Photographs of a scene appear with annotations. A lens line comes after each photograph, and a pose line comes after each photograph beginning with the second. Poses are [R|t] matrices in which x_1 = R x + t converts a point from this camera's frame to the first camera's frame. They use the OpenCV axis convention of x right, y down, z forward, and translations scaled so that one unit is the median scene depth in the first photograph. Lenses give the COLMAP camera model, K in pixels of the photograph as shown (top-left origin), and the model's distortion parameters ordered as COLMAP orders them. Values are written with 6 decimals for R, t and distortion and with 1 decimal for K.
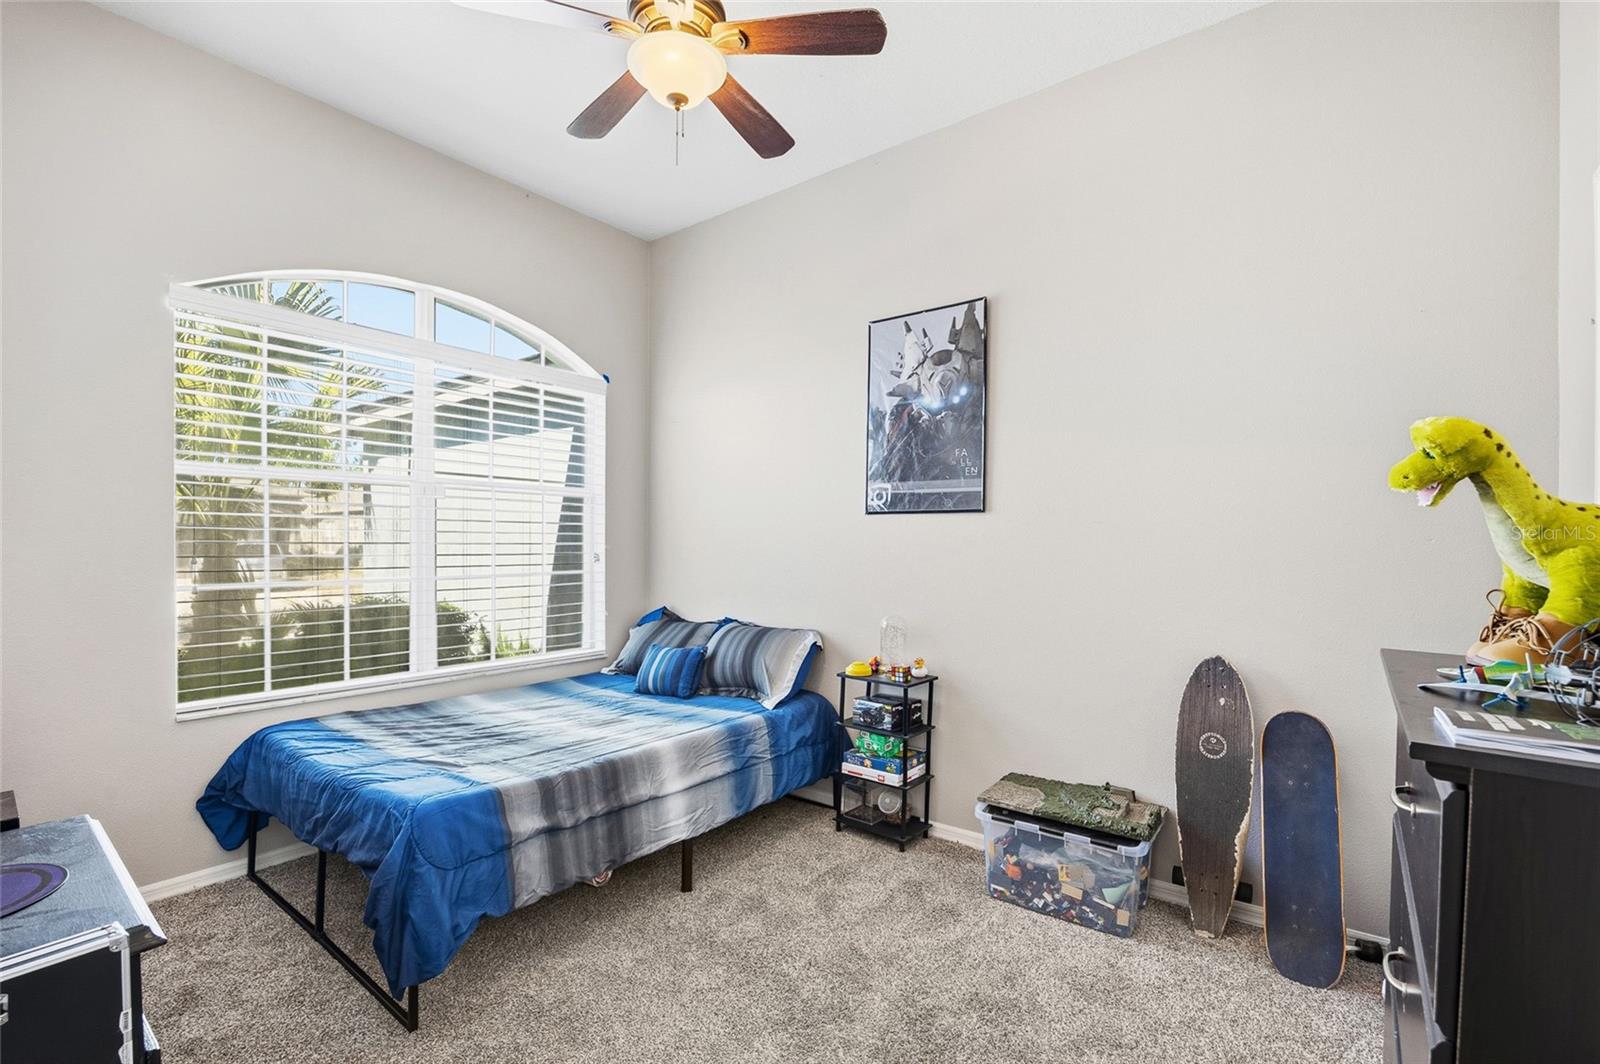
lens RADIAL K [[698.7, 0, 804.4], [0, 698.7, 544.1], [0, 0, 1]] dist [-0.000209, 0.000458]
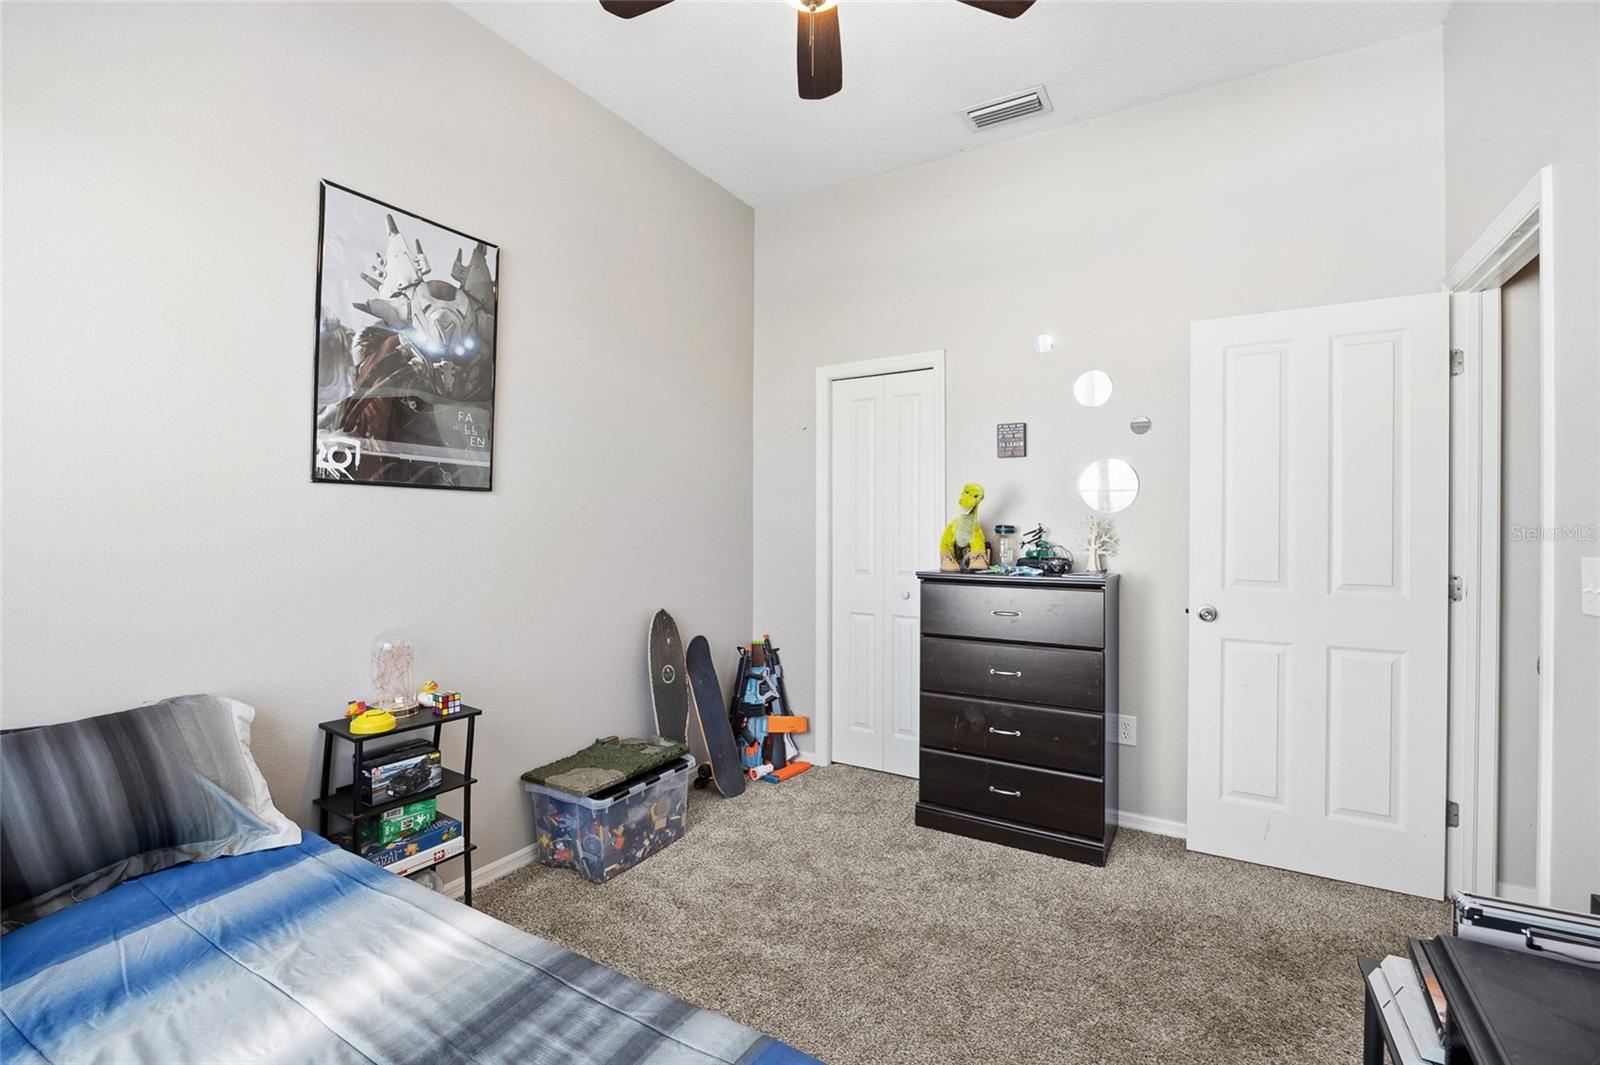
lens RADIAL K [[698.7, 0, 804.2], [0, 698.7, 527.0], [0, 0, 1]] dist [-0.000209, 0.000458]
pose [[-0.102190, -0.000190, 0.994765, -0.627690], [0.009036, 0.999959, 0.001119, 0.000862], [-0.994724, 0.009103, -0.102184, 0.682508]]
